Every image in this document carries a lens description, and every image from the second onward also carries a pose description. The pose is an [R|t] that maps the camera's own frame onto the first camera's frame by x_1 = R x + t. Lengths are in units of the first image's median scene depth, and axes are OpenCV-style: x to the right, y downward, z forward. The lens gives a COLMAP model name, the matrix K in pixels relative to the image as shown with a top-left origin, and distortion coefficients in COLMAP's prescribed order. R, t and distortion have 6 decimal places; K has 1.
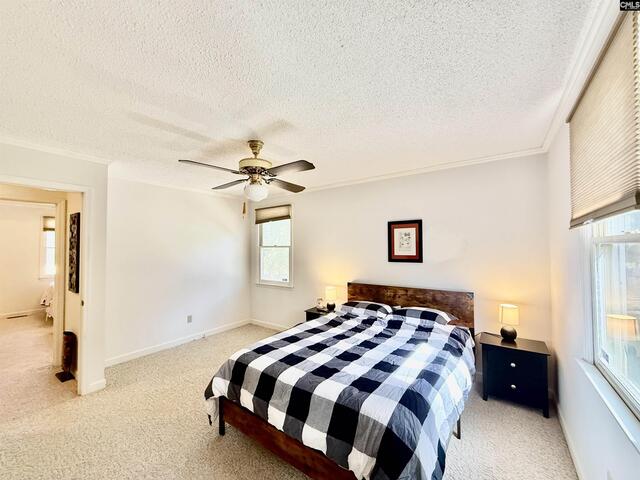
lens RADIAL K [[253.7, 0, 317.8], [0, 253.7, 241.8], [0, 0, 1]] dist [-0.000635, -0.000188]
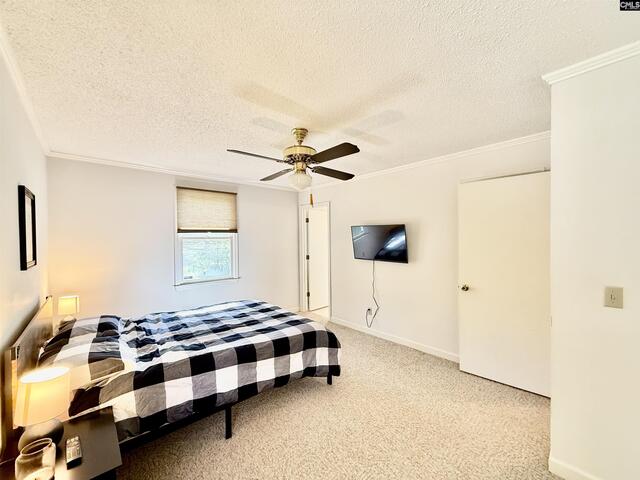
lens RADIAL K [[253.7, 0, 317.8], [0, 253.7, 241.8], [0, 0, 1]] dist [-0.000635, -0.000188]
pose [[-0.977512, 0.010717, 0.210609, -0.367636], [0.005888, 0.999705, -0.023544, 0.042053], [-0.210799, -0.021774, -0.977287, 1.386098]]
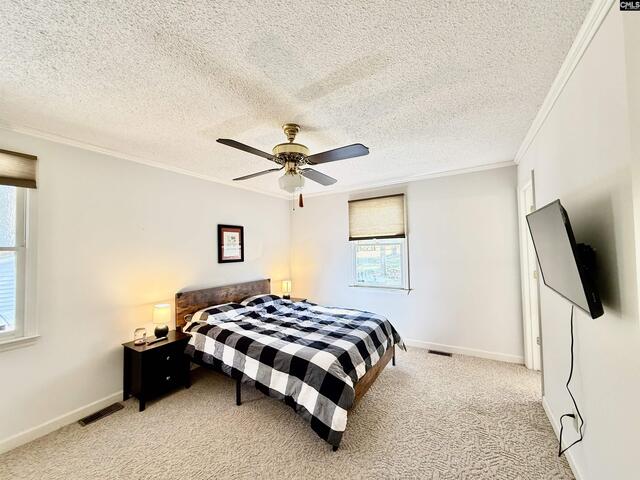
lens RADIAL K [[253.7, 0, 317.8], [0, 253.7, 241.8], [0, 0, 1]] dist [-0.000635, -0.000188]
pose [[-0.068177, 0.033482, 0.997111, -0.799192], [-0.009182, 0.999373, -0.034185, 0.024235], [-0.997631, -0.011487, -0.067826, 0.692474]]
